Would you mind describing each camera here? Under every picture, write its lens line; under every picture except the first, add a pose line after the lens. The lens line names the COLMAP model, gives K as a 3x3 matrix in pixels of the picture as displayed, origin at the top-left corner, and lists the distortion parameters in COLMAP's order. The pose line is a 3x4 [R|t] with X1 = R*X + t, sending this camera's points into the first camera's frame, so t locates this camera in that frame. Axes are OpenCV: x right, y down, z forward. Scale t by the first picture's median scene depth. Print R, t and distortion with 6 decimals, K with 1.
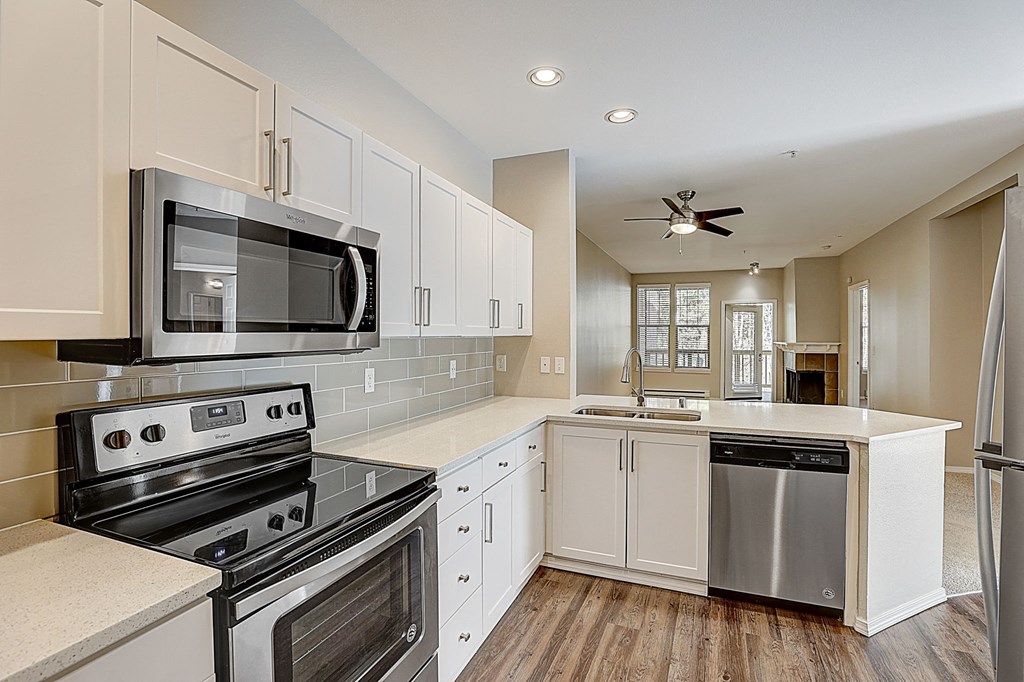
lens RADIAL K [[480.4, 0, 518.1], [0, 480.4, 338.1], [0, 0, 1]] dist [-0.037568, 0.011371]
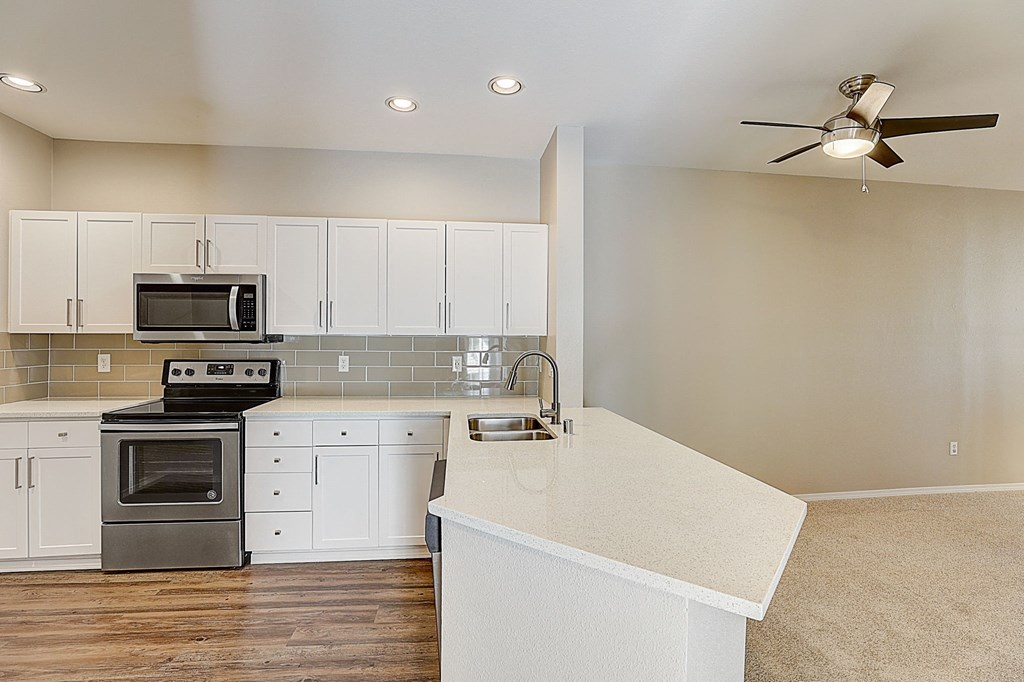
lens RADIAL K [[480.4, 0, 518.1], [0, 480.4, 338.1], [0, 0, 1]] dist [-0.037568, 0.011371]
pose [[0.468773, 0.003298, -0.883313, 1.430599], [-0.013020, 0.999910, -0.003176, 0.005306], [0.883223, 0.012989, 0.468774, 0.871407]]
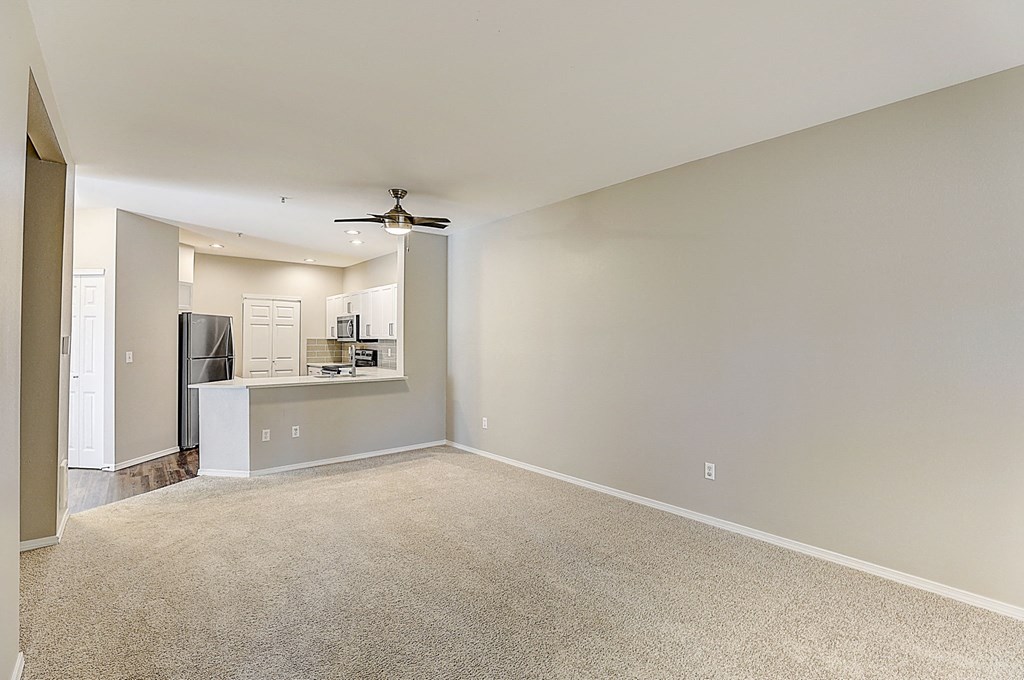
lens RADIAL K [[480.4, 0, 518.1], [0, 480.4, 337.1], [0, 0, 1]] dist [-0.037568, 0.011371]
pose [[-0.482059, -0.009831, -0.876084, 2.331094], [-0.010322, 0.999931, -0.005541, -0.006257], [0.876078, 0.006372, -0.482128, 3.690363]]
